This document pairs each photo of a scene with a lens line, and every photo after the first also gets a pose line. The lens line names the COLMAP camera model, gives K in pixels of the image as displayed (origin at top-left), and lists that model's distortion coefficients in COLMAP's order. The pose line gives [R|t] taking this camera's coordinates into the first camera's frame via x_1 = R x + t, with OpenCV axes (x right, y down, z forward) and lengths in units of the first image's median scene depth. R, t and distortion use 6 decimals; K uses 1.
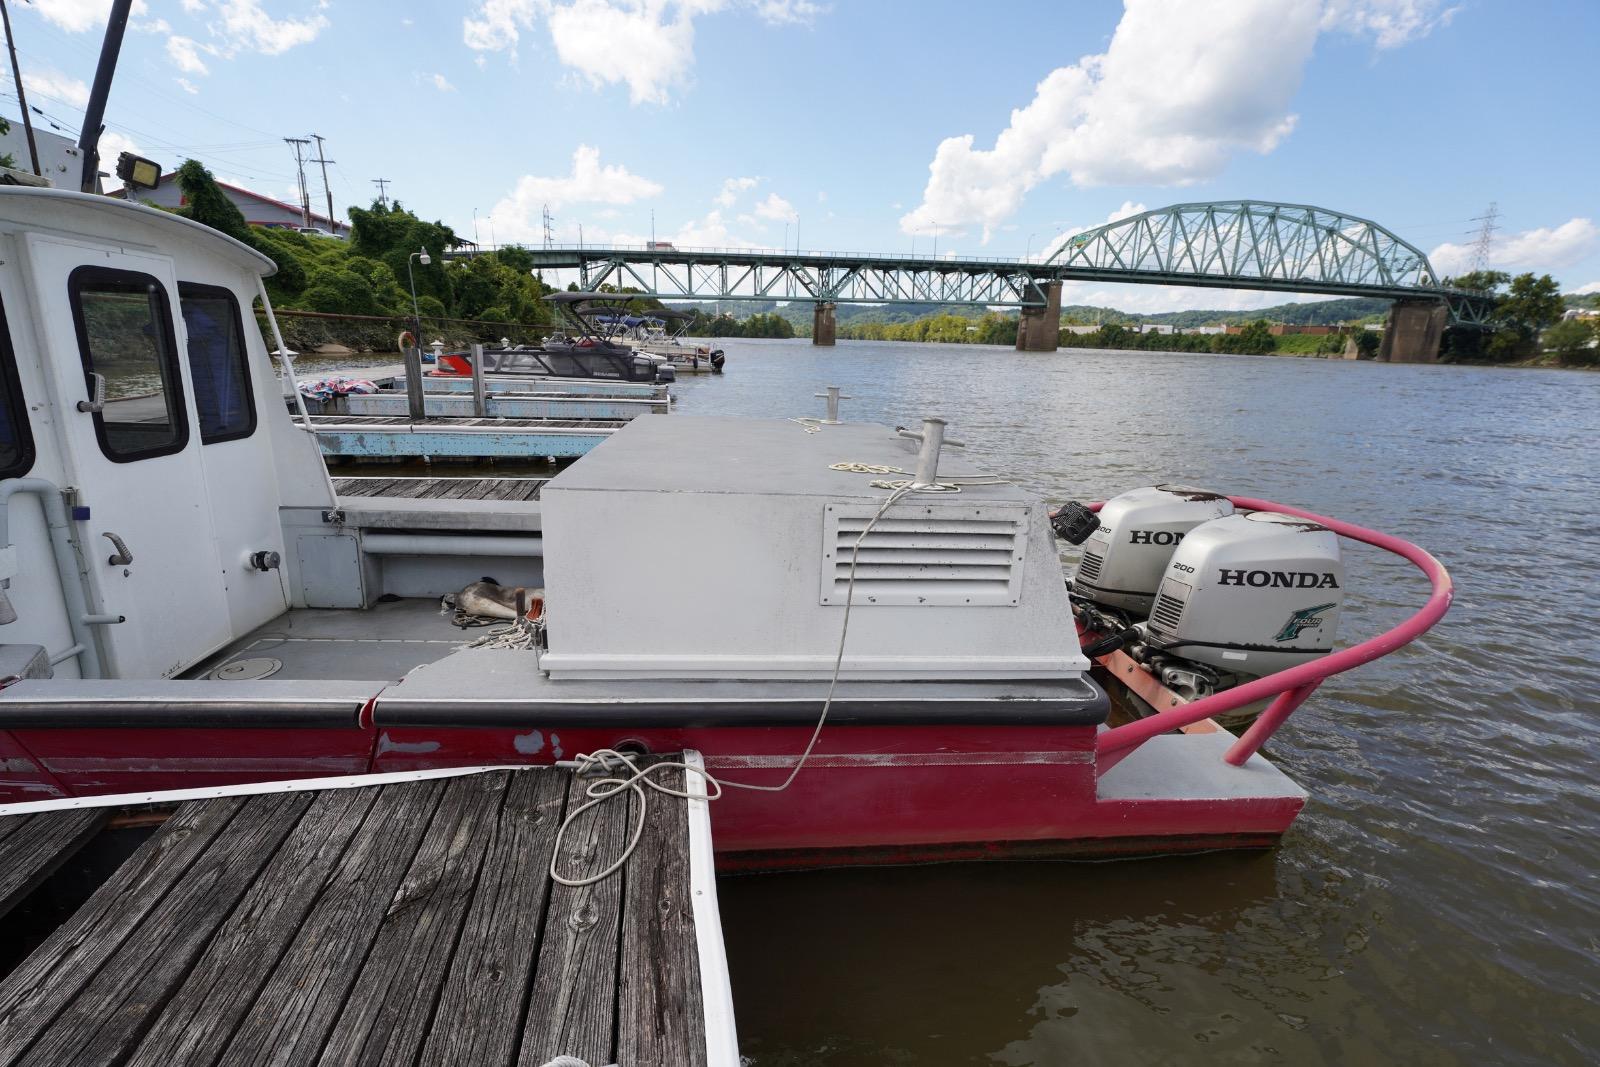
lens RADIAL K [[713.4, 0, 800.0], [0, 713.4, 533.5], [0, 0, 1]] dist [-0.001405, -0.004302]
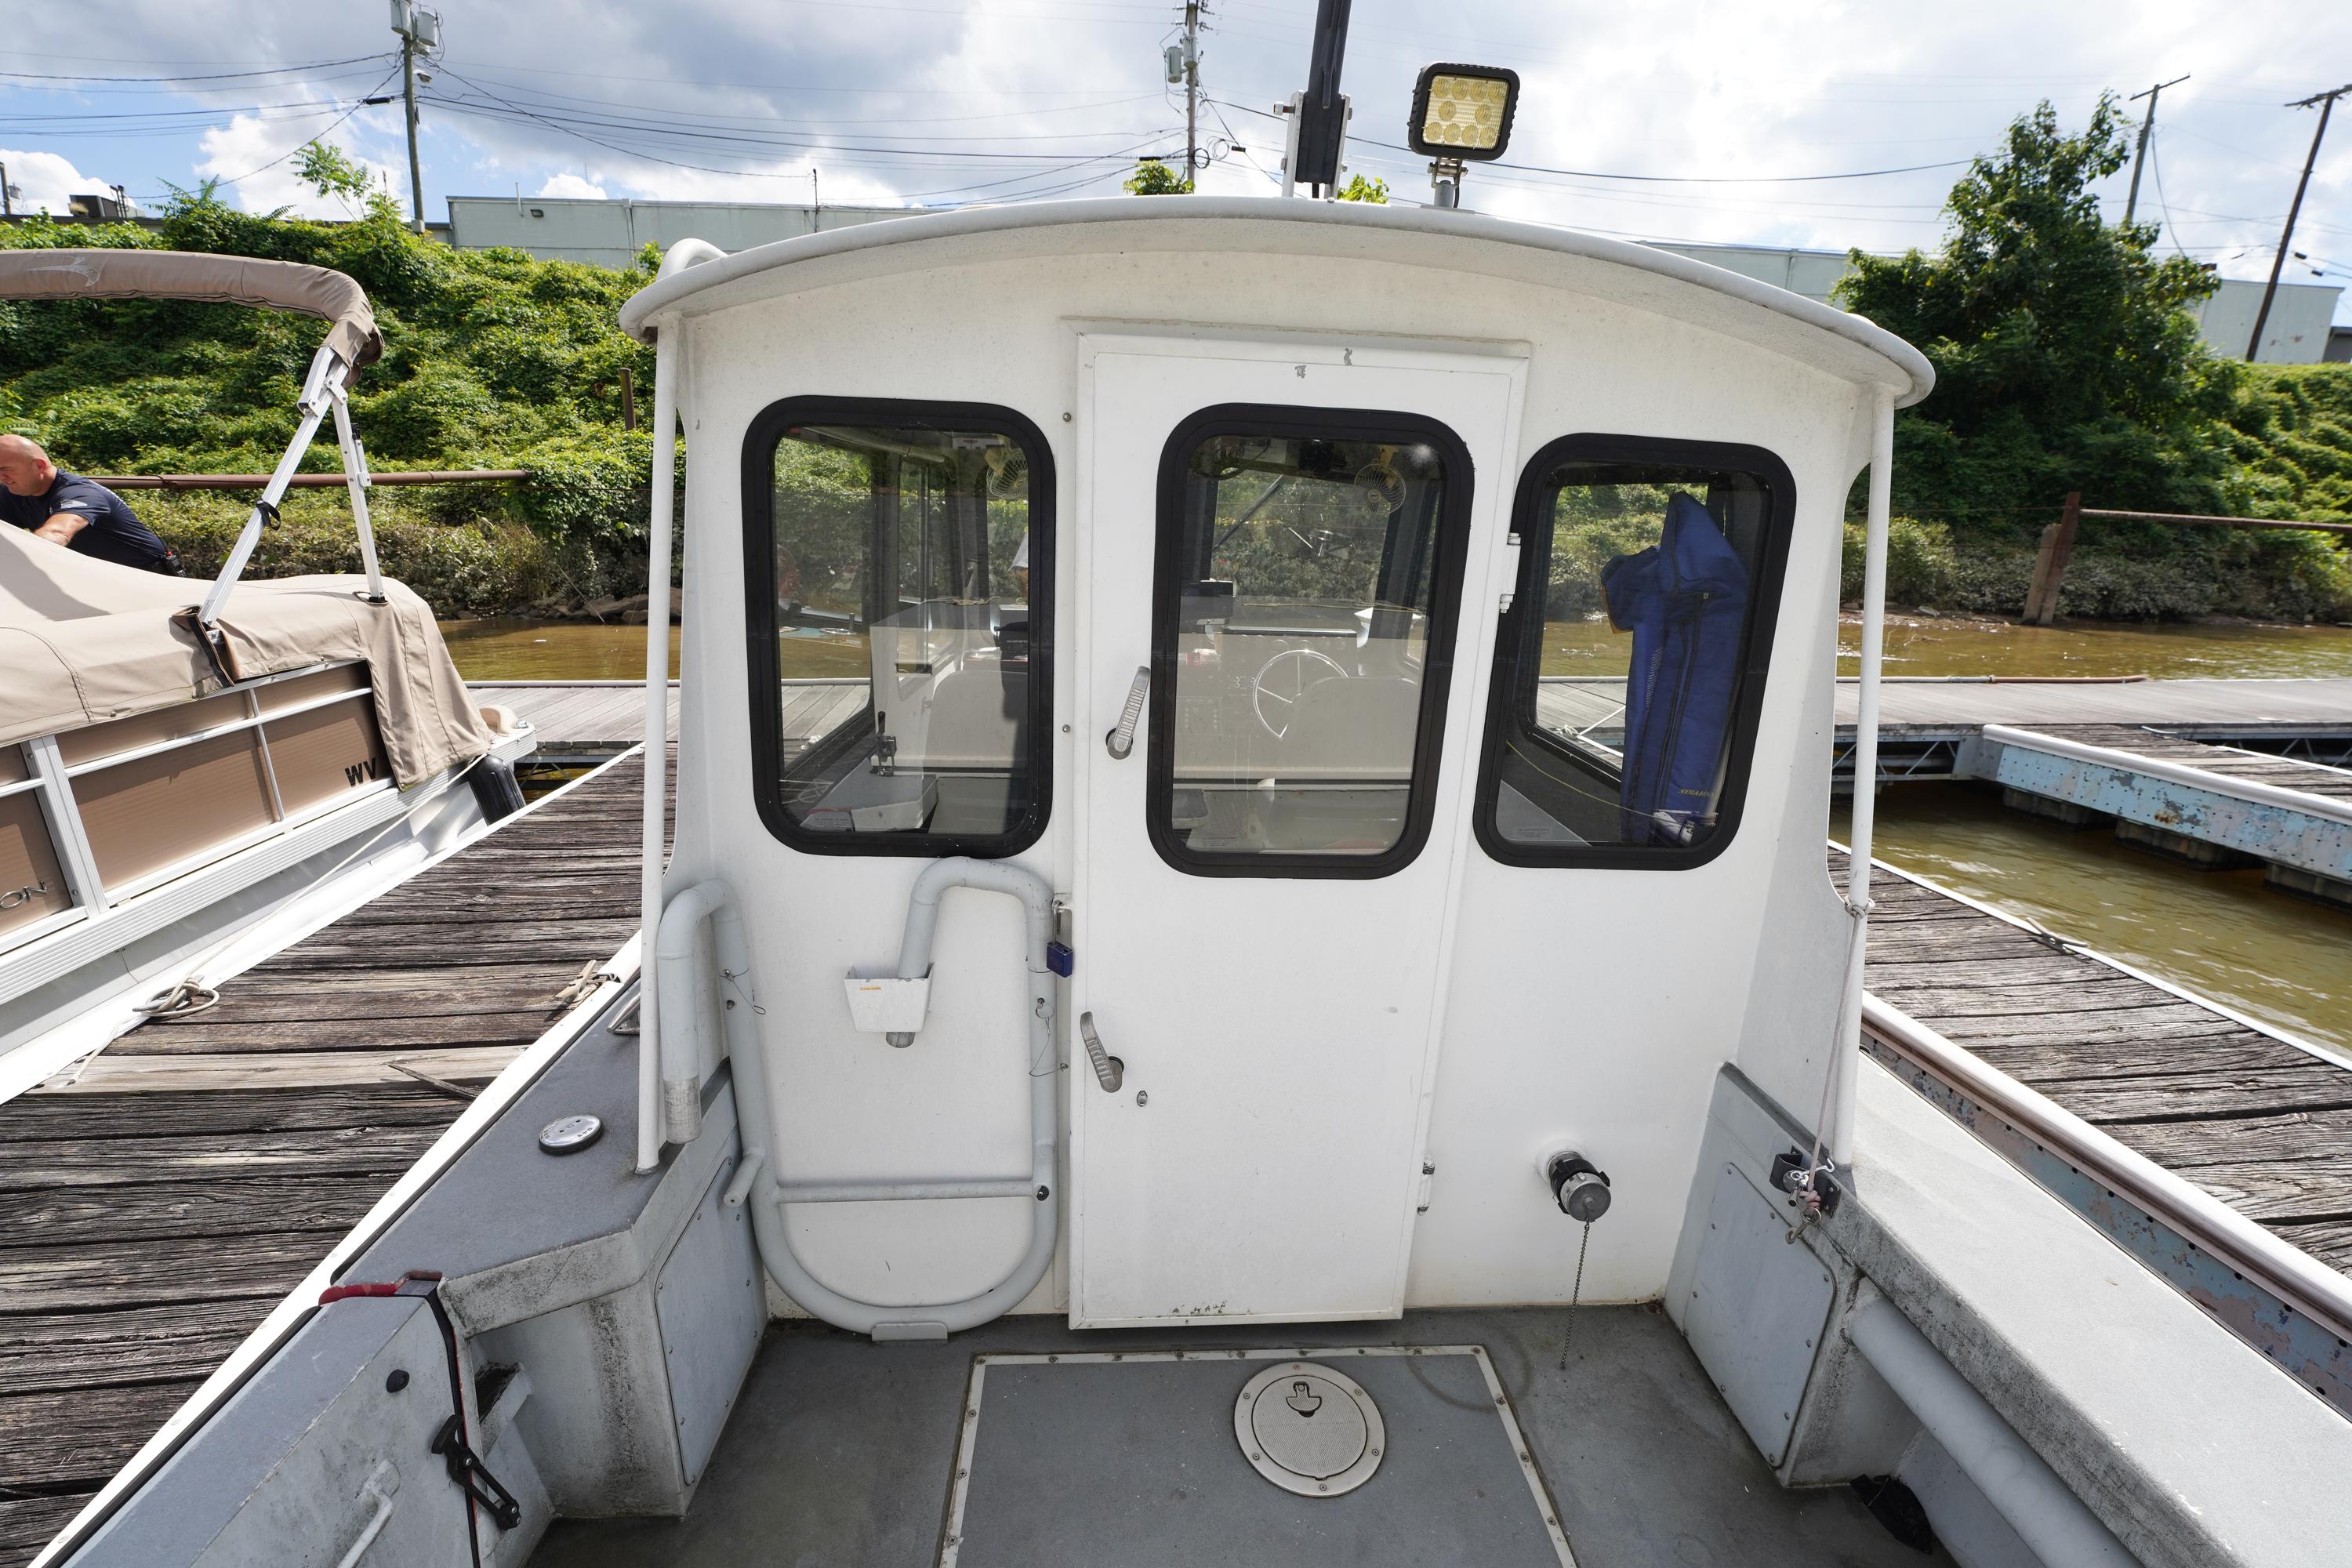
lens RADIAL K [[945.5, 0, 1176.0], [0, 945.5, 784.0], [0, 0, 1]] dist [-0.026137, 0.000175]
pose [[-0.042600, 0.242575, -0.969197, -0.147831], [-0.283962, 0.927131, 0.244527, -0.100099], [0.957889, 0.285632, 0.029386, 0.335871]]
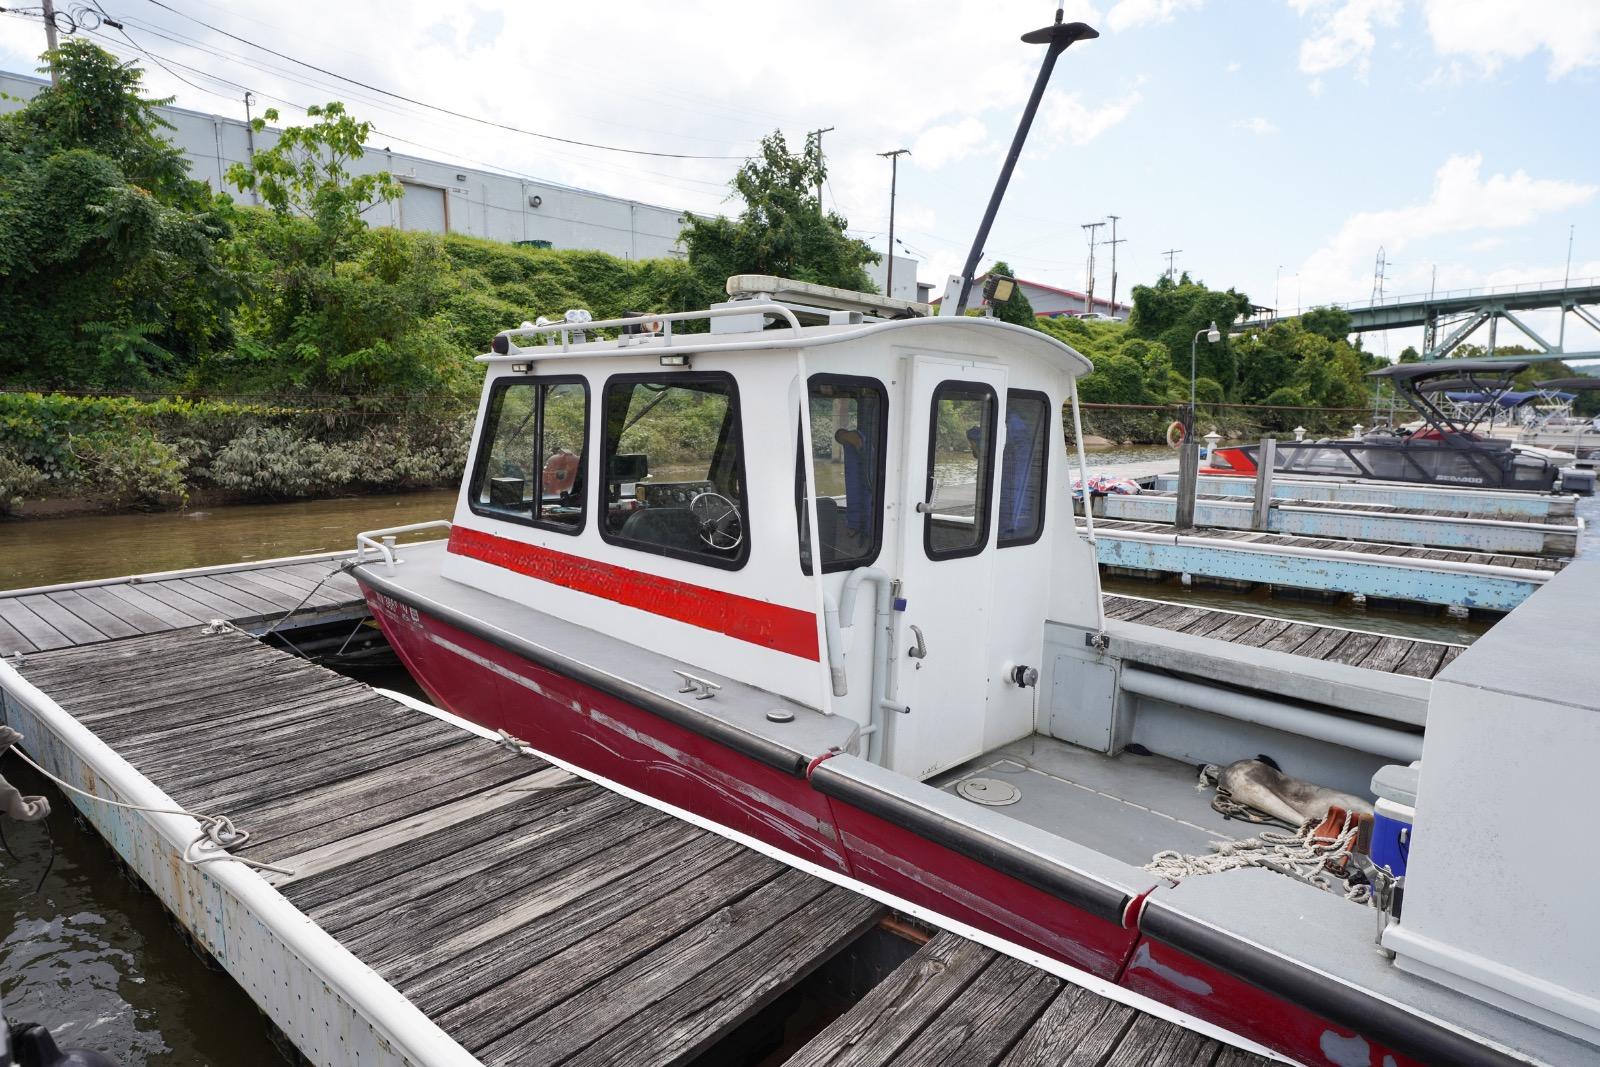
lens RADIAL K [[891.9, 0, 761.1], [0, 891.9, 529.2], [0, 0, 1]] dist [0.003215, 0.000855]
pose [[0.616740, 0.081236, -0.782964, -0.032068], [-0.197059, 0.978922, -0.053655, -0.008726], [0.762102, 0.187382, 0.619749, -0.005862]]
